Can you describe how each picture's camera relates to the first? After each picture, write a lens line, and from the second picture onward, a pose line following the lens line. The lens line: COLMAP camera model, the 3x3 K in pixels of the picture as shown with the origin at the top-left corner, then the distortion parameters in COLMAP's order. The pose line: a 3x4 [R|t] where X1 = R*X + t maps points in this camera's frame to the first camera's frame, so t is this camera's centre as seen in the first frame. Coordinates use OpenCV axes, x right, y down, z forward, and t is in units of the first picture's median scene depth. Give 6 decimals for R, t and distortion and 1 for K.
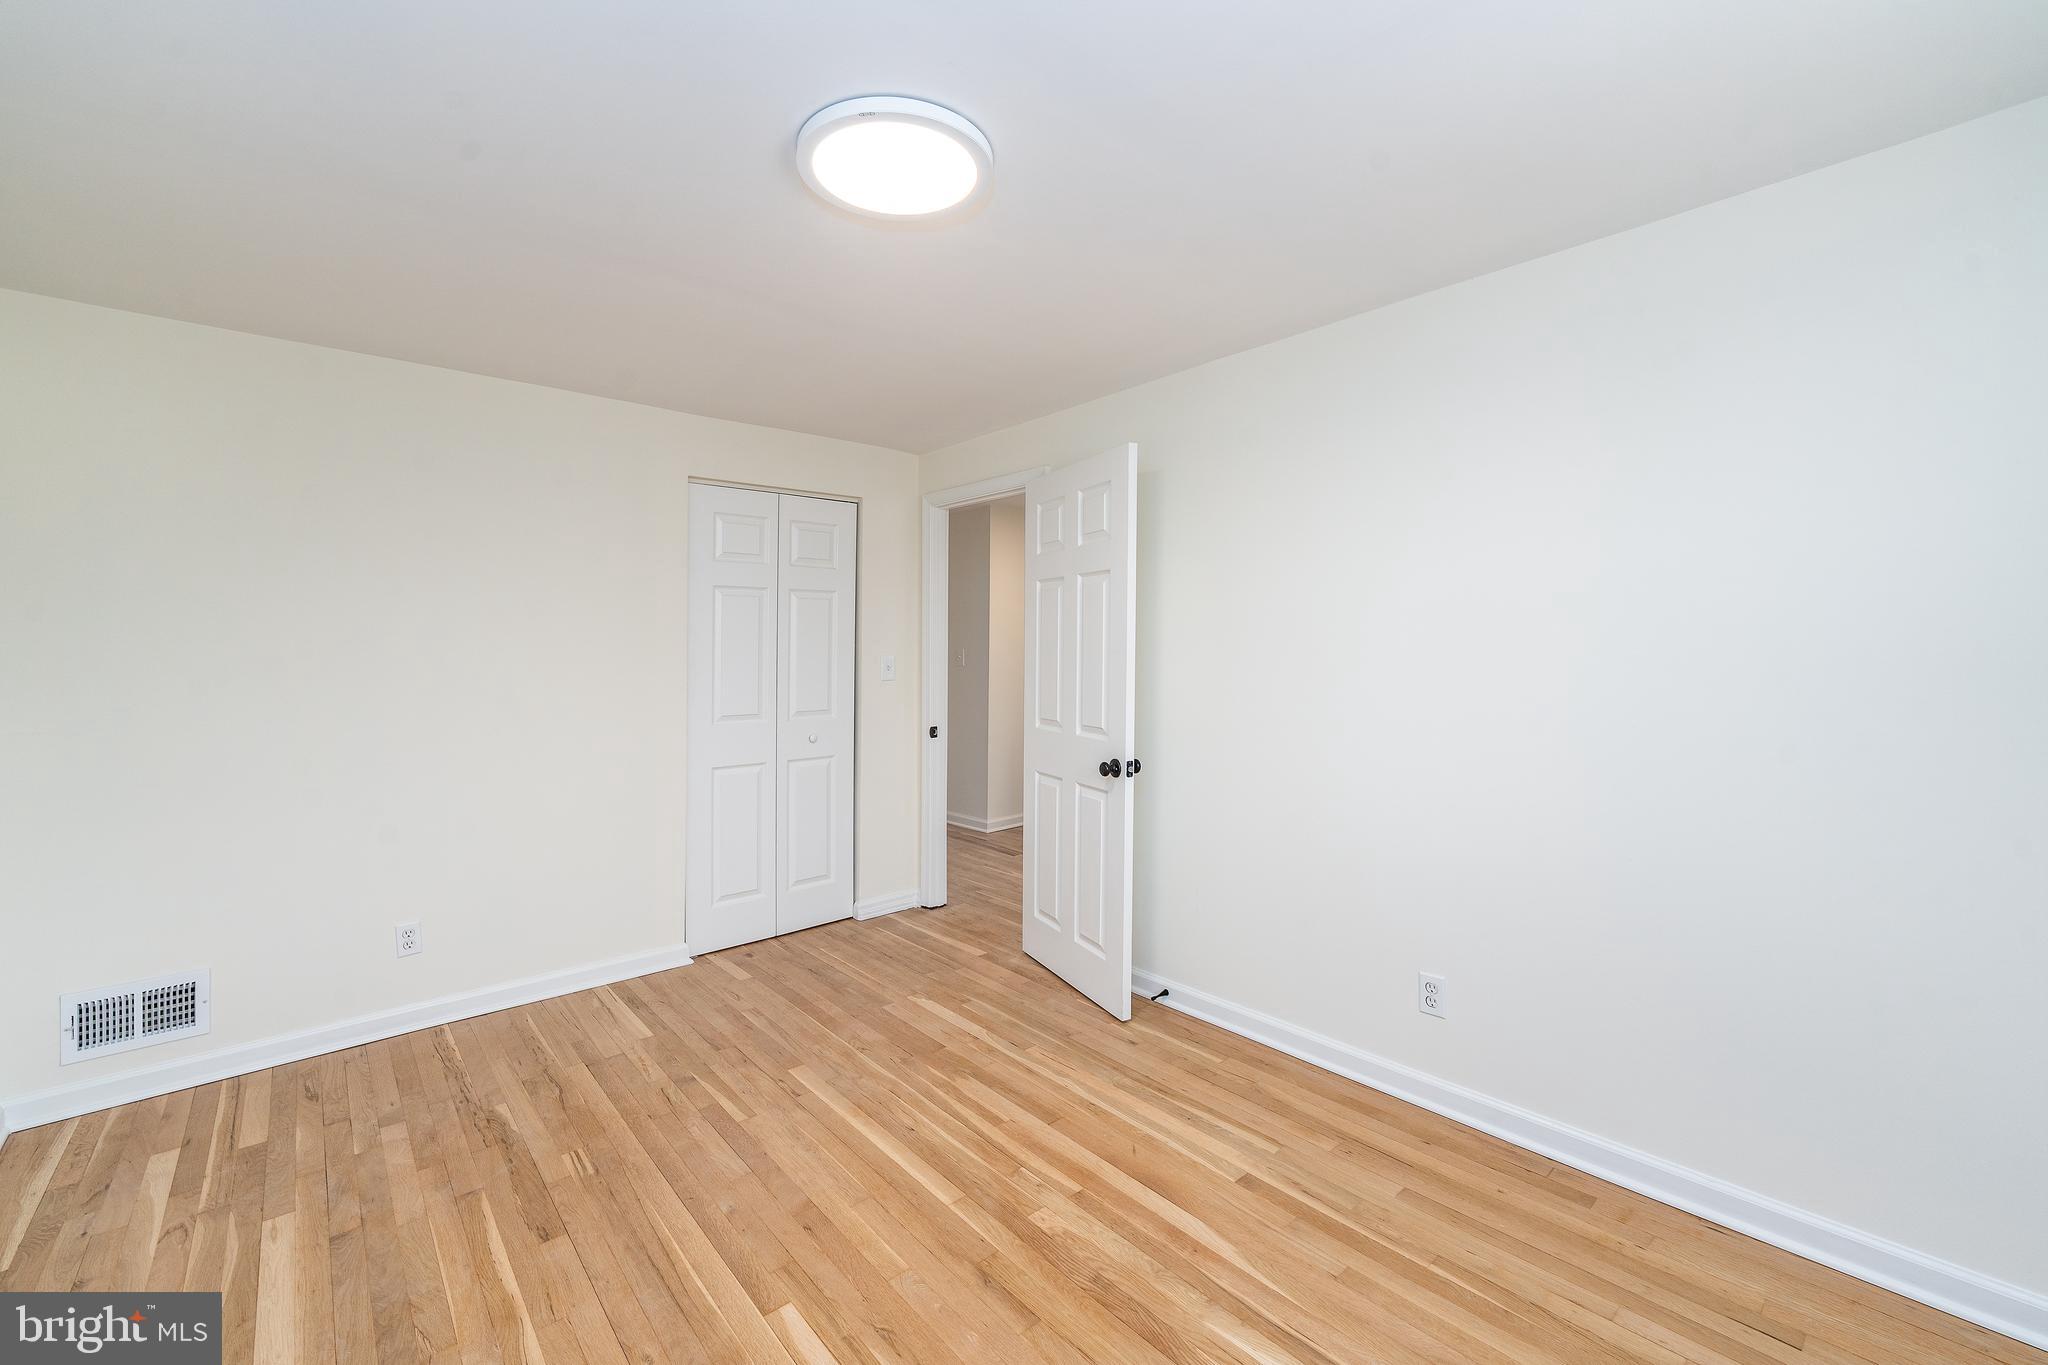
lens RADIAL K [[843.1, 0, 1009.9], [0, 843.1, 678.4], [0, 0, 1]] dist [0.001604, -0.000590]
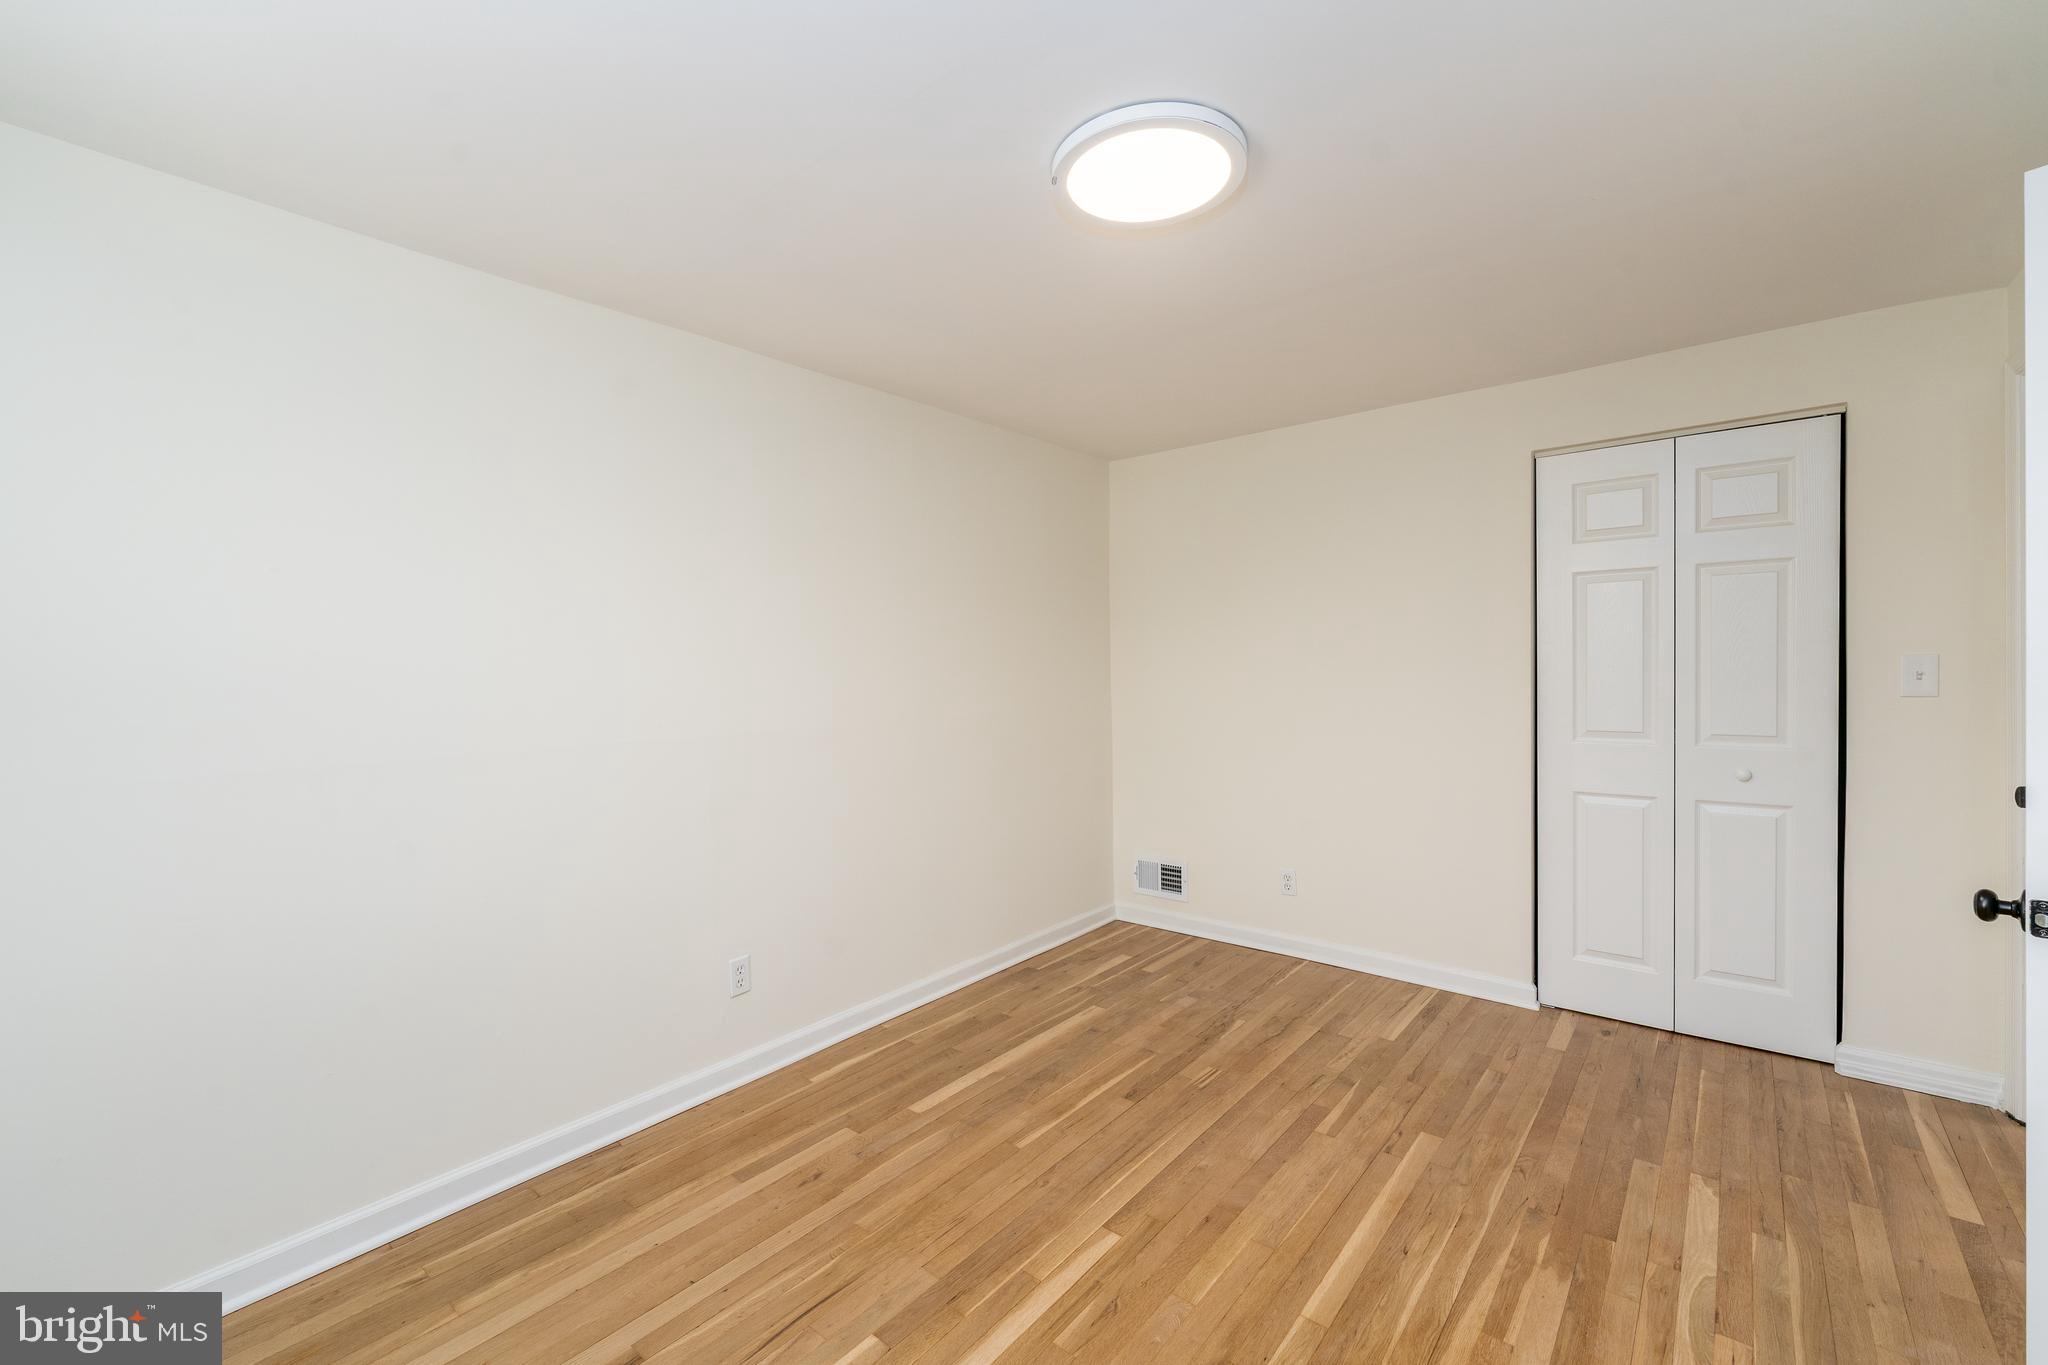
lens RADIAL K [[843.1, 0, 1009.9], [0, 843.1, 678.4], [0, 0, 1]] dist [0.001604, -0.000590]
pose [[0.151792, 0.020764, -0.988194, 0.553313], [-0.016634, 0.999691, 0.018450, -0.017316], [0.988272, 0.013637, 0.152090, 0.454000]]
